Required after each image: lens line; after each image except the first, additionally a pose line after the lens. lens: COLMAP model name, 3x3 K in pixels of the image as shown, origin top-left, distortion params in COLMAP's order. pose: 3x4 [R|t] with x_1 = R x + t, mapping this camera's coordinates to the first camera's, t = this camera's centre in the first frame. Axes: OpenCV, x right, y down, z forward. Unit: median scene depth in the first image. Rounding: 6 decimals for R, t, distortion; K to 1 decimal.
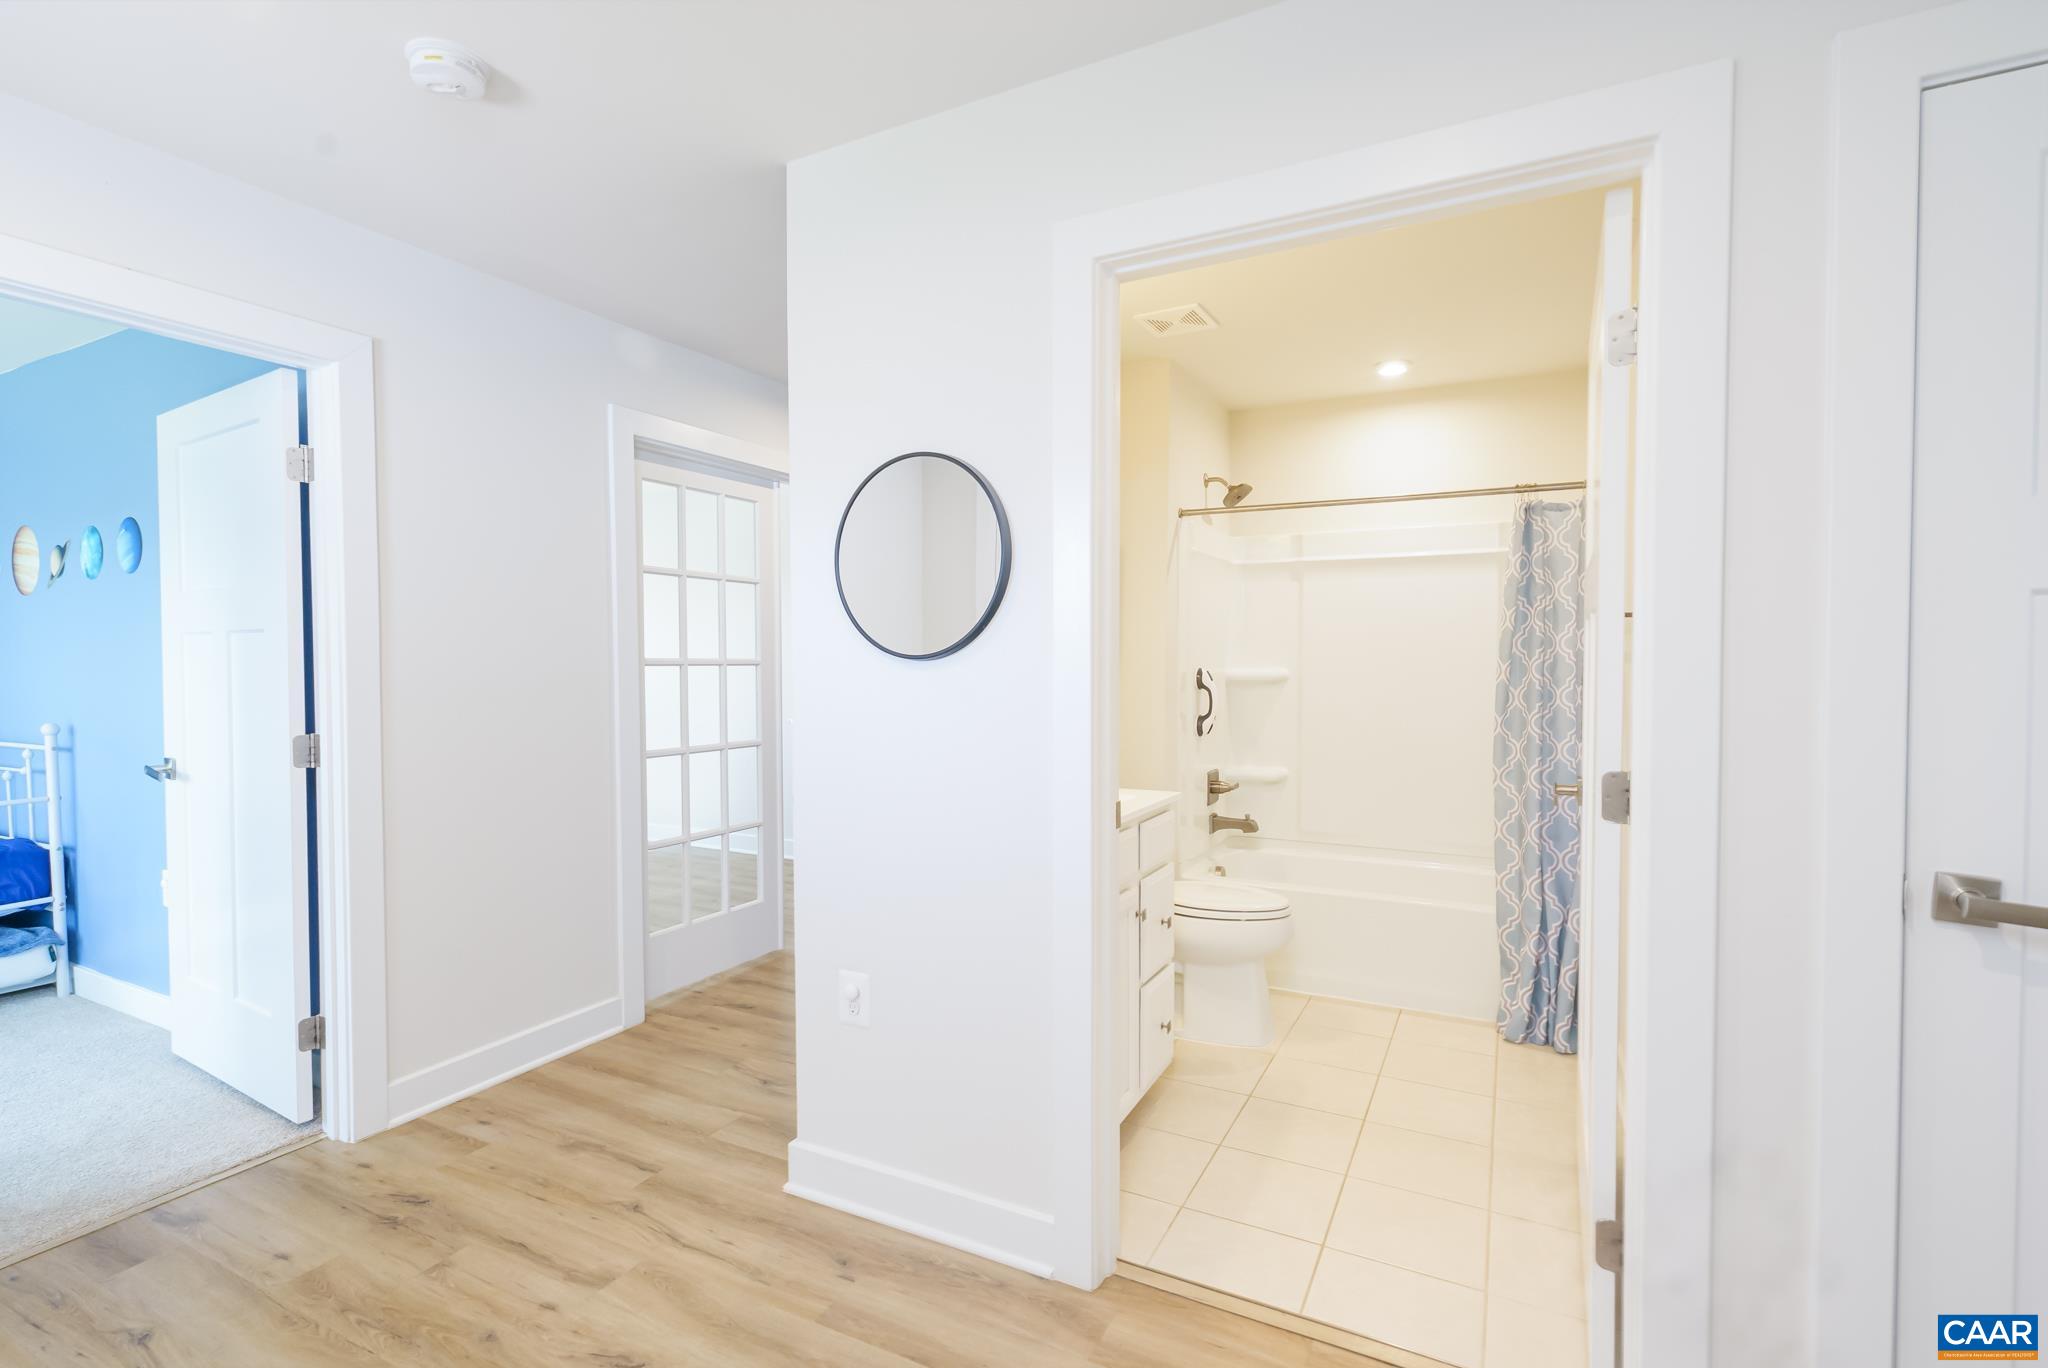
lens RADIAL K [[945.2, 0, 1029.1], [0, 945.2, 680.4], [0, 0, 1]] dist [-0.003576, 0.002131]
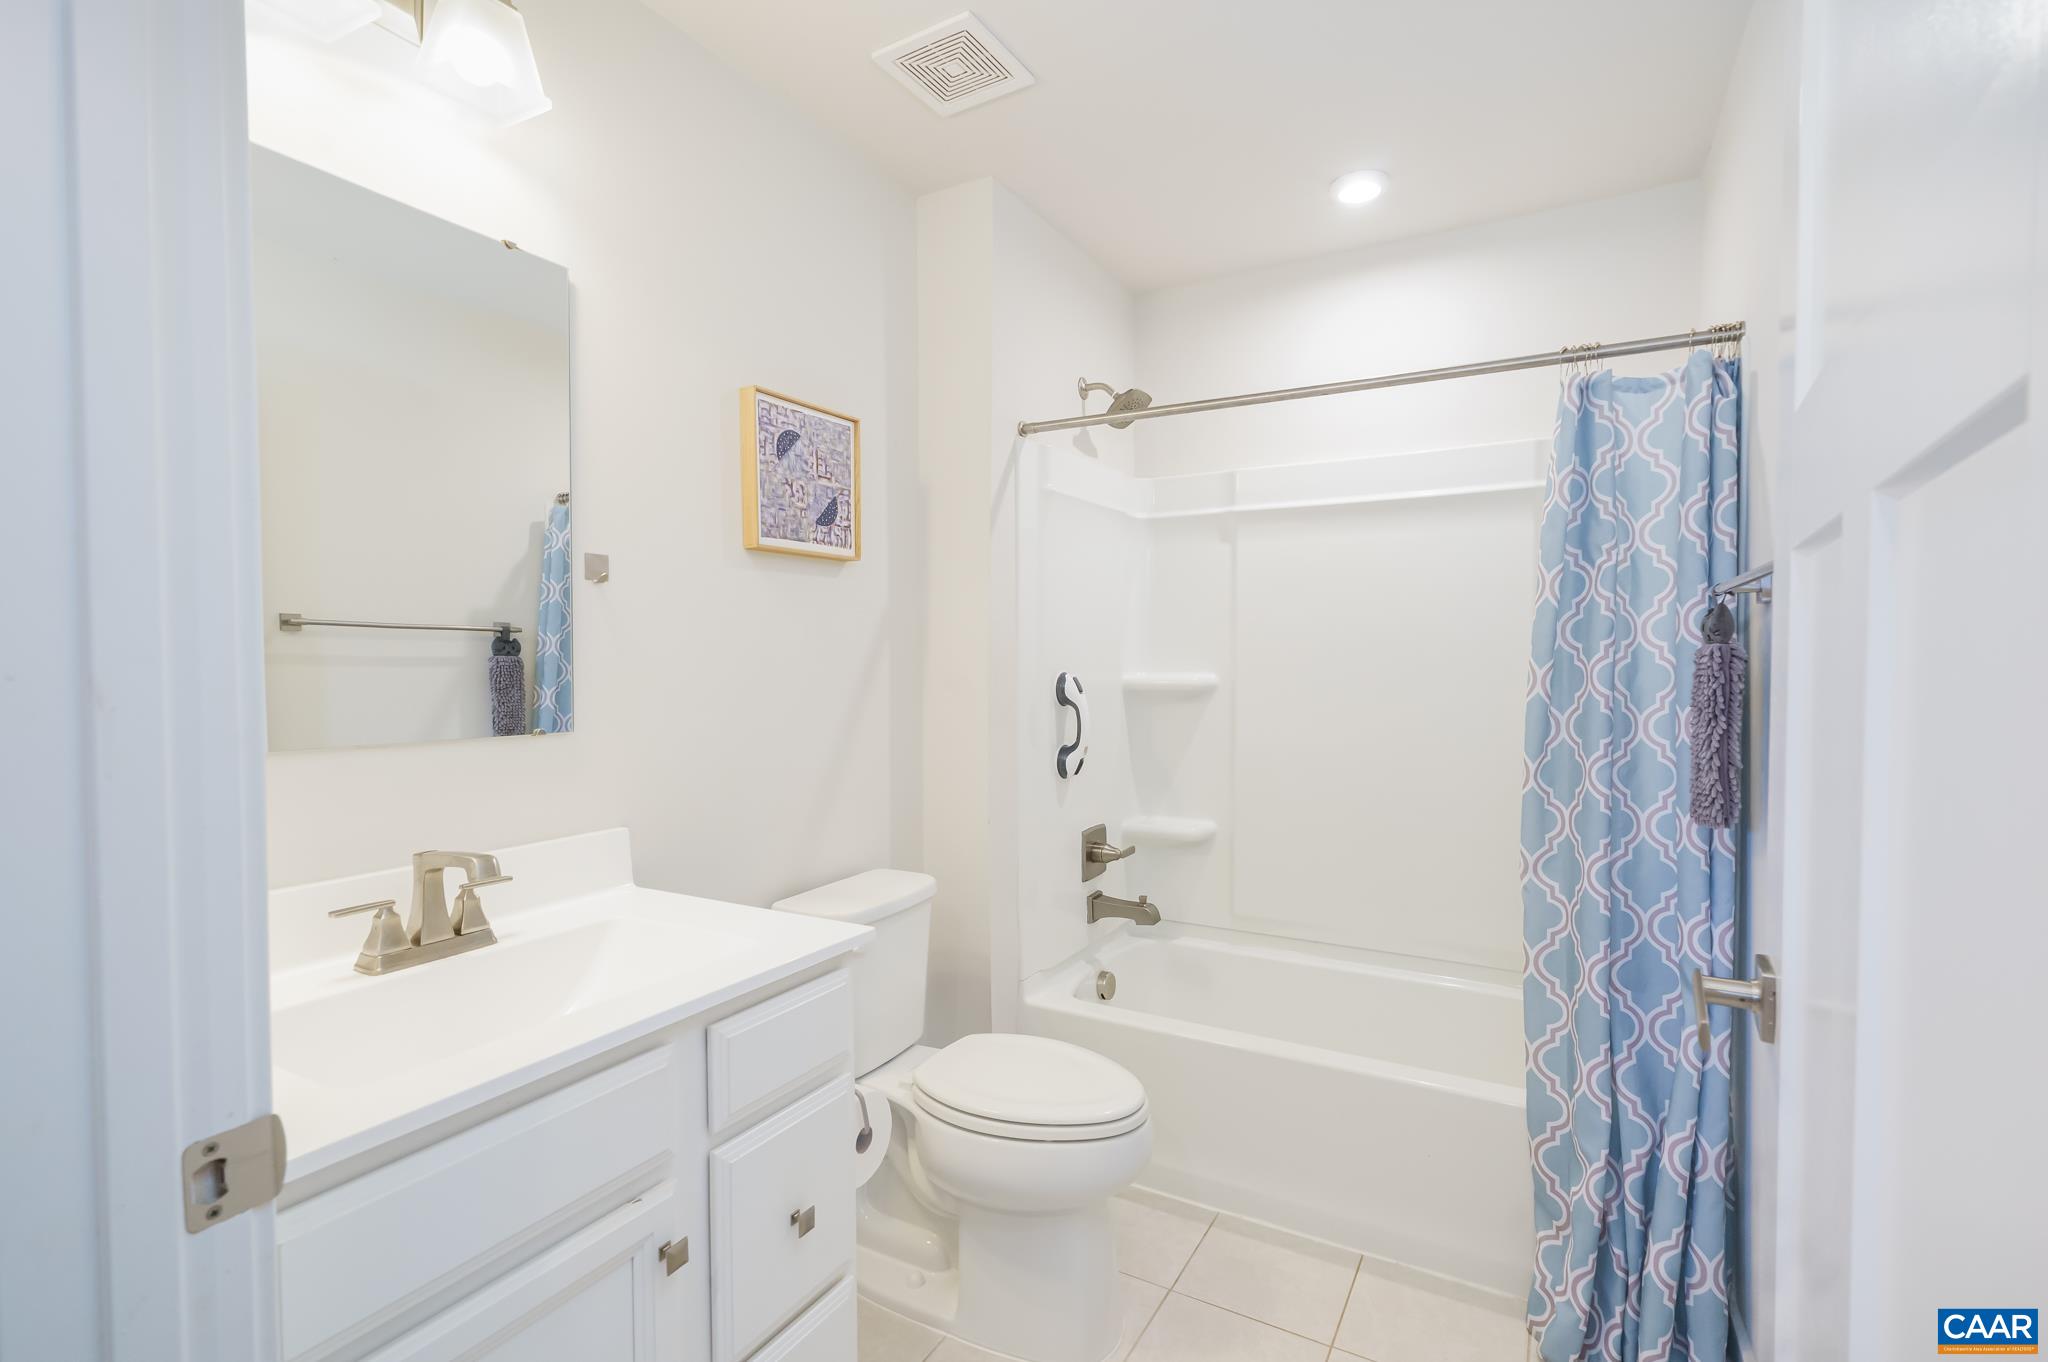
lens RADIAL K [[945.2, 0, 1027.6], [0, 945.2, 679.1], [0, 0, 1]] dist [-0.003576, 0.002131]
pose [[0.999159, 0.001327, -0.040992, 0.222010], [-0.001431, 0.999996, -0.002524, -0.008488], [0.040988, 0.002581, 0.999156, 0.428895]]
